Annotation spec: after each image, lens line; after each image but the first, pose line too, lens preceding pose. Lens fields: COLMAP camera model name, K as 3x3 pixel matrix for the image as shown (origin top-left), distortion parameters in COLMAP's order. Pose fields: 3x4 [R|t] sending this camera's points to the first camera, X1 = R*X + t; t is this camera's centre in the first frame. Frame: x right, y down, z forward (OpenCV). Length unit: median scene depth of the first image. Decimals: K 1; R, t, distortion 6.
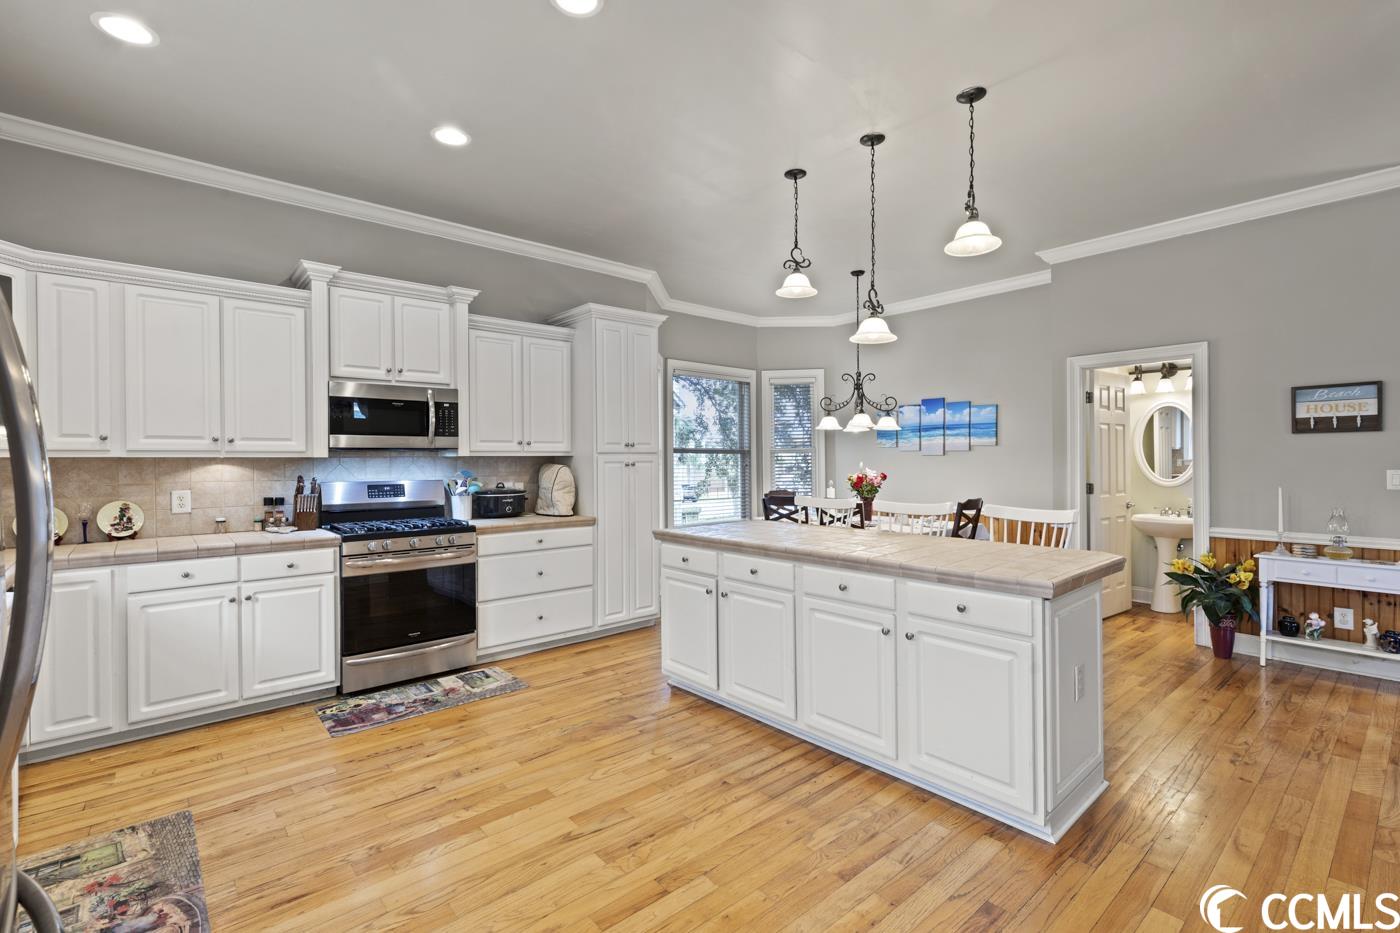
lens RADIAL K [[639.8, 0, 700.2], [0, 639.8, 462.5], [0, 0, 1]] dist [0.012305, -0.000151]
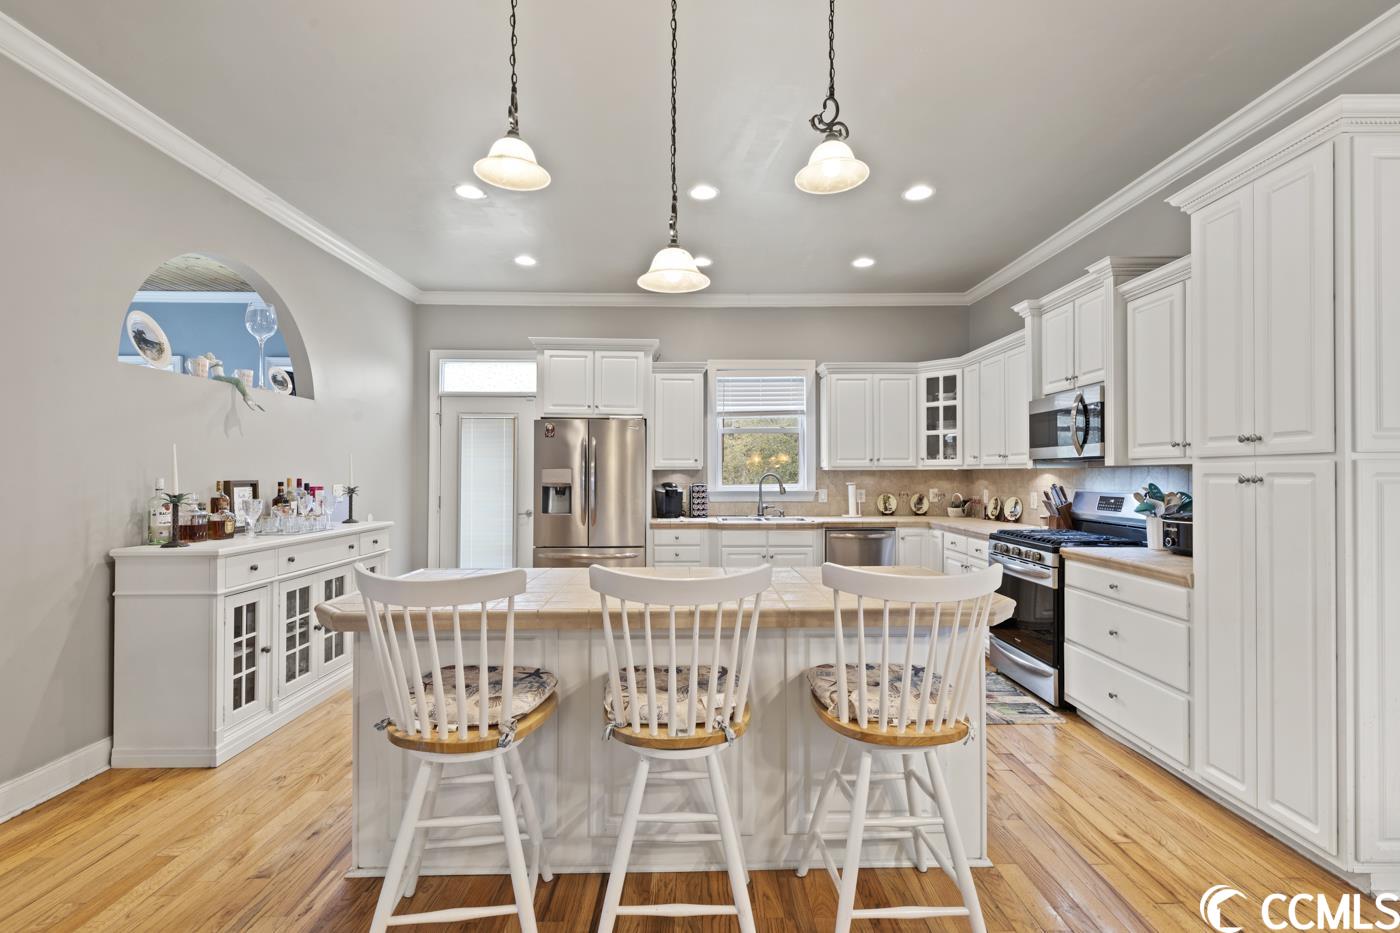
lens RADIAL K [[639.8, 0, 697.1], [0, 639.8, 469.4], [0, 0, 1]] dist [0.012305, -0.000151]
pose [[-0.660770, 0.000465, -0.750588, 0.615521], [0.000343, 1.000000, 0.000318, -0.005508], [0.750588, -0.000047, -0.660770, 1.198102]]
